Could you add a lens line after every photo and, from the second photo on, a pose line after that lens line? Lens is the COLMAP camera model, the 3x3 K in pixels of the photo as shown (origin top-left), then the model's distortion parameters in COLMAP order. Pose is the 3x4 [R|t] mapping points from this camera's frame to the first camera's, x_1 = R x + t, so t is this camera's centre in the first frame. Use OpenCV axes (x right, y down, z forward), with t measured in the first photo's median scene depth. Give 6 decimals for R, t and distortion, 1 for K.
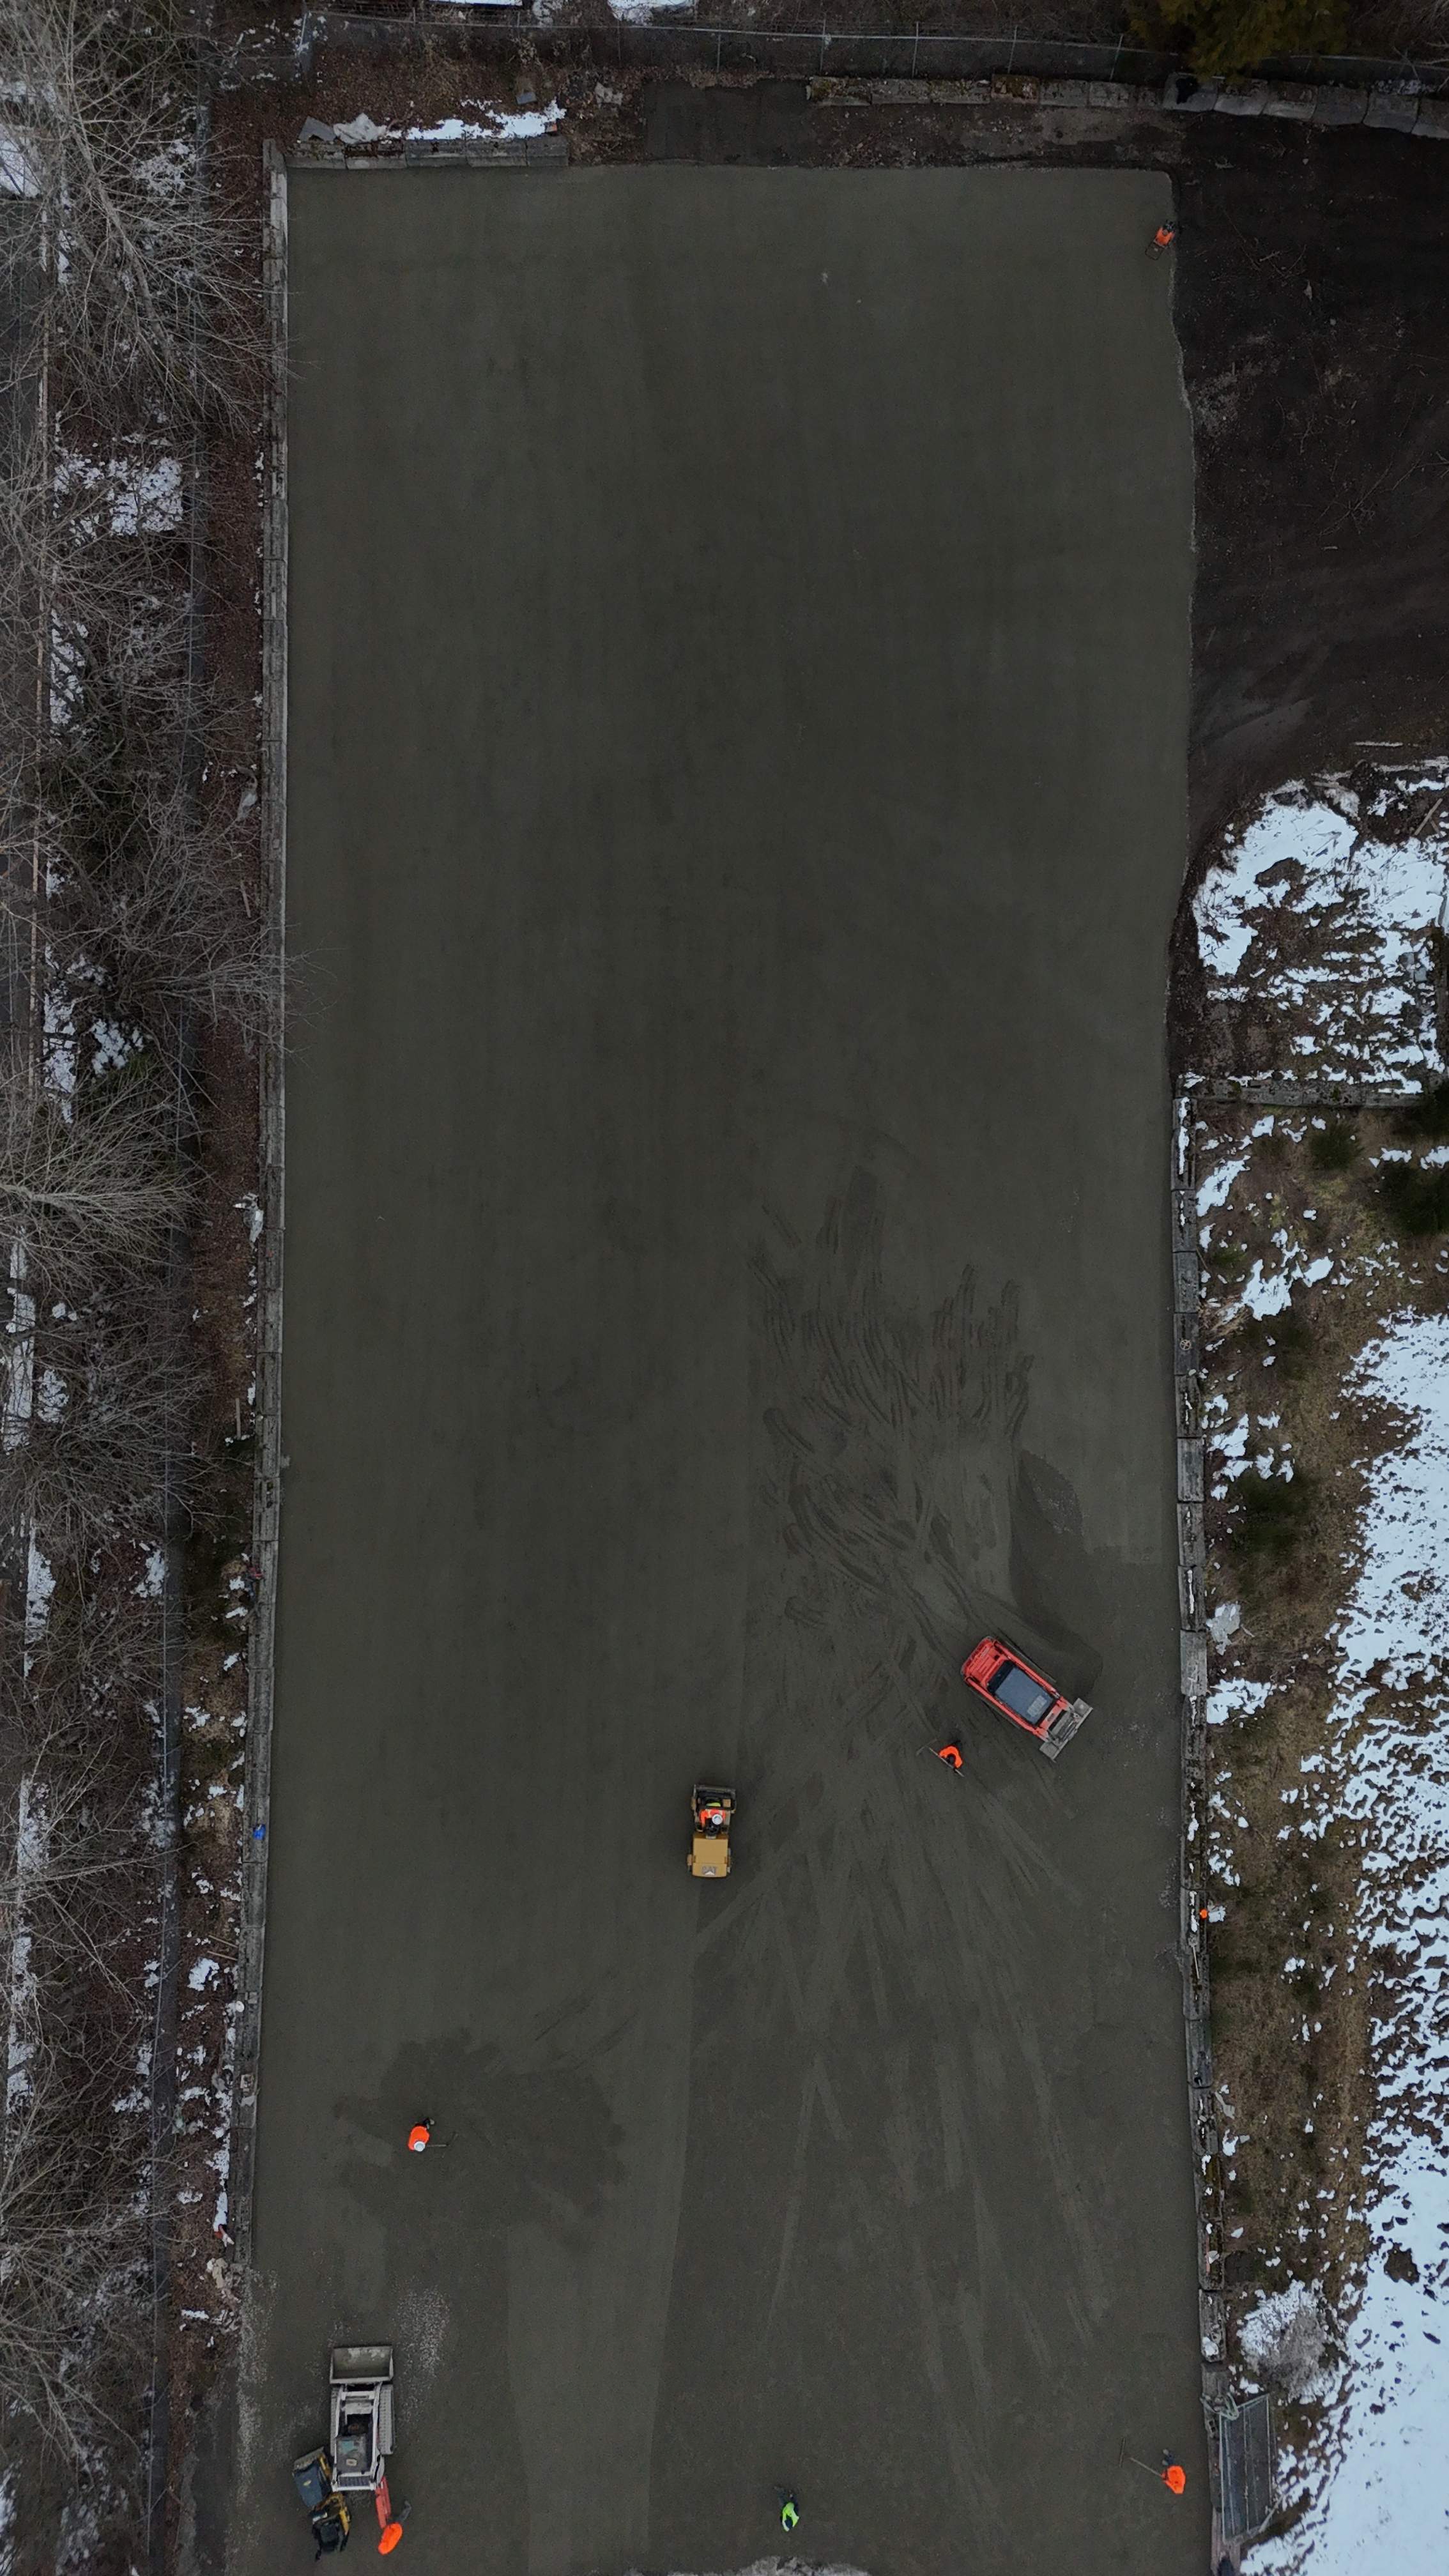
lens RADIAL K [[1880.6, 0, 702.7], [0, 1880.6, 1273.3], [0, 0, 1]] dist [0.065033, -0.061715]
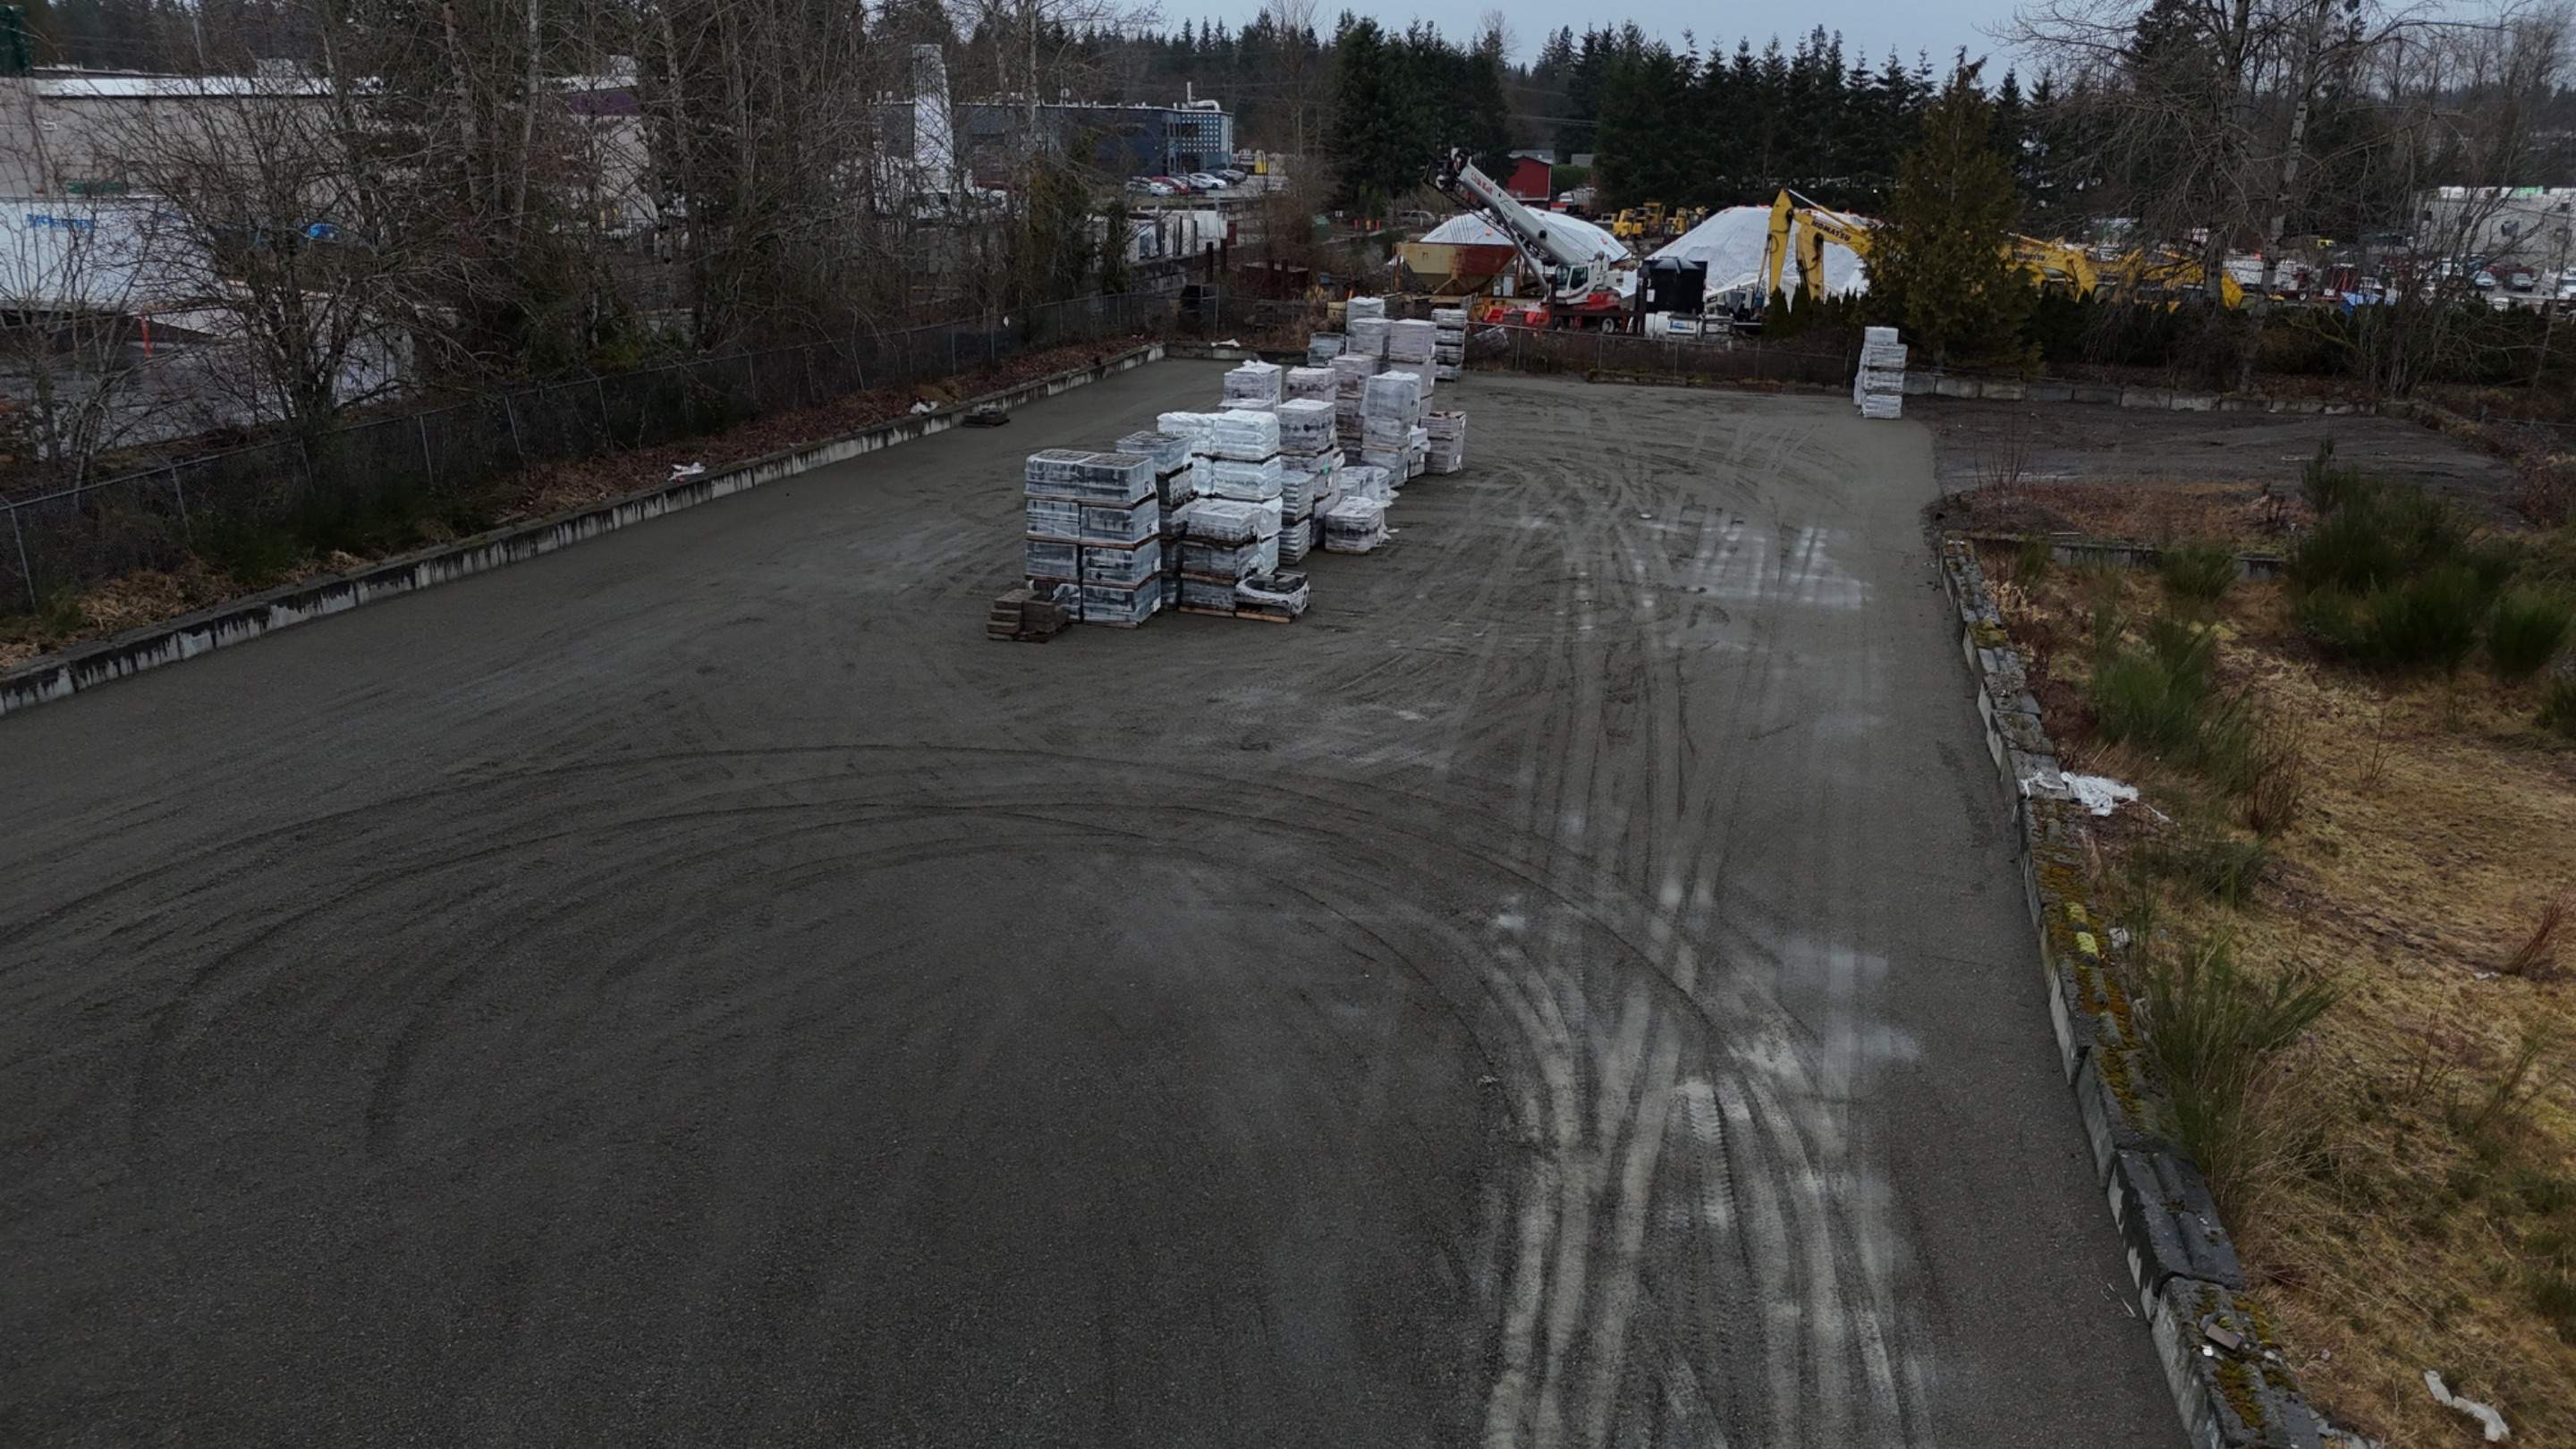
lens RADIAL K [[1891.2, 0, 1305.7], [0, 1891.2, 711.7], [0, 0, 1]] dist [0.064844, -0.060869]
pose [[0.967972, 0.087032, -0.235491, 0.194961], [-0.251059, 0.337491, -0.907232, 0.638028], [0.000518, 0.937297, 0.348532, 0.815256]]
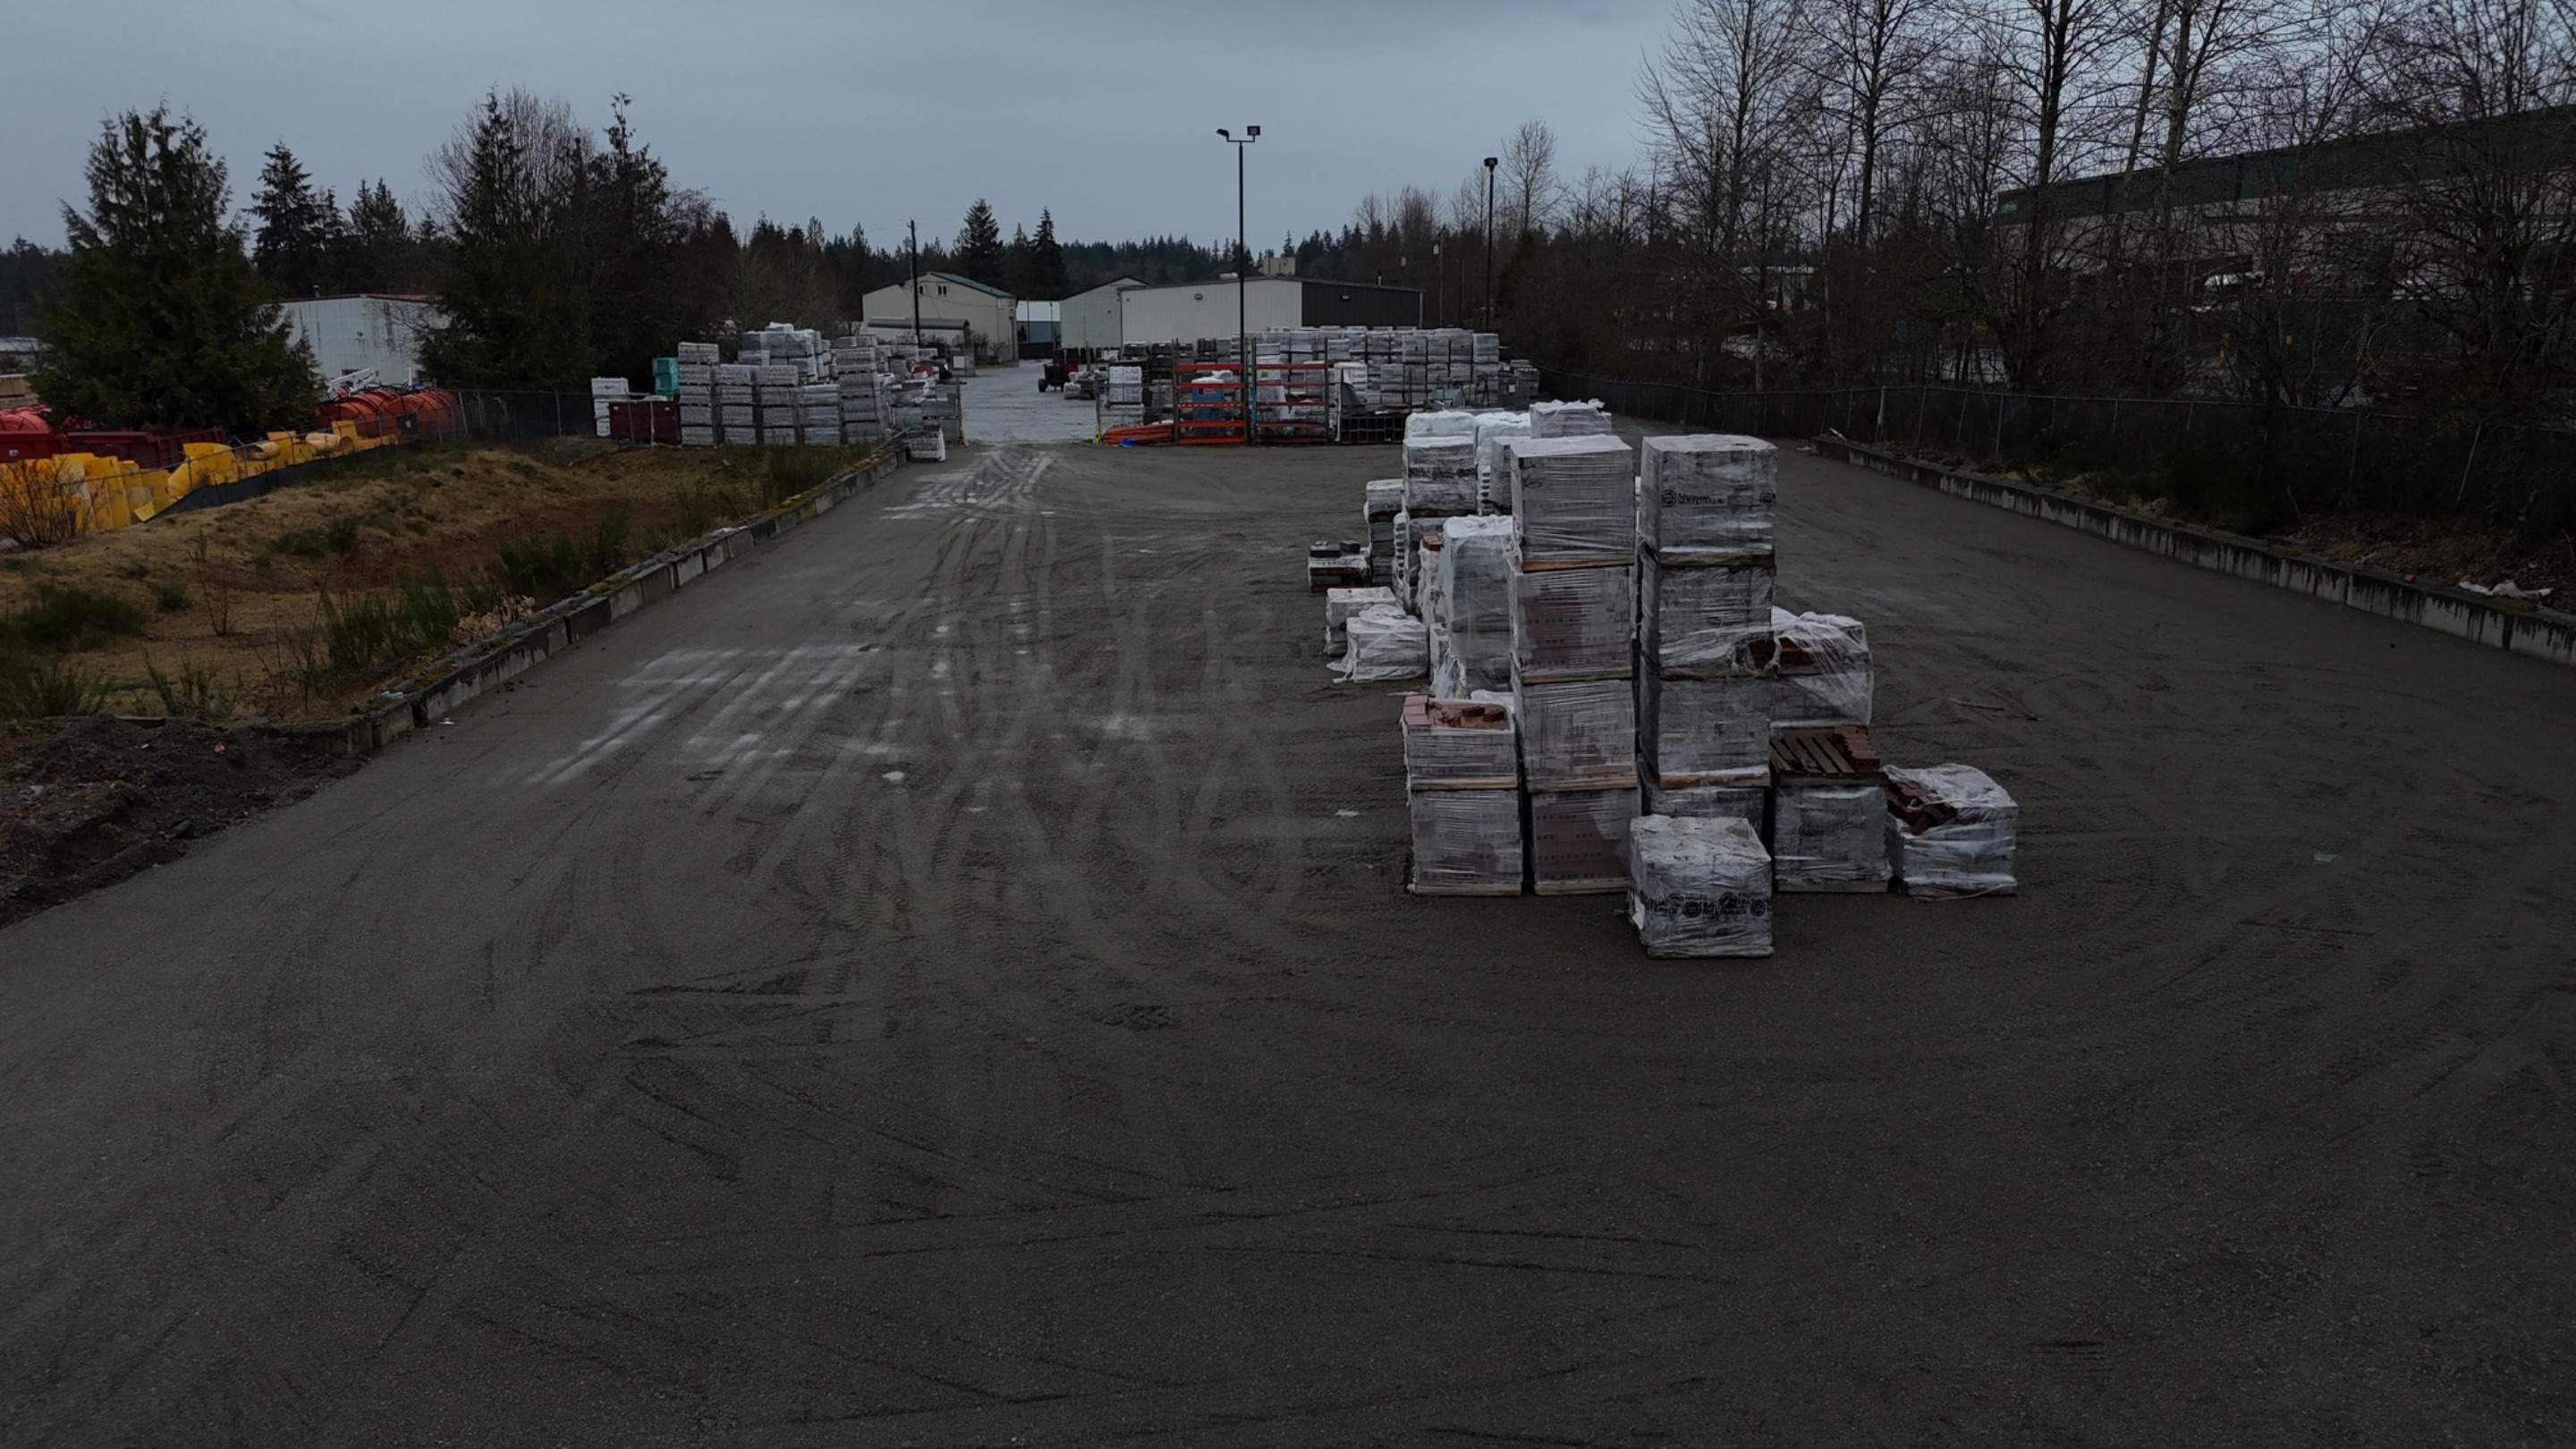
lens RADIAL K [[1891.2, 0, 1297.6], [0, 1891.2, 712.4], [0, 0, 1]] dist [0.064844, -0.060869]
pose [[-0.999147, 0.022275, -0.034772, 0.075060], [-0.037723, -0.149769, 0.988001, -0.490403], [0.016799, 0.988470, 0.150481, 0.946104]]
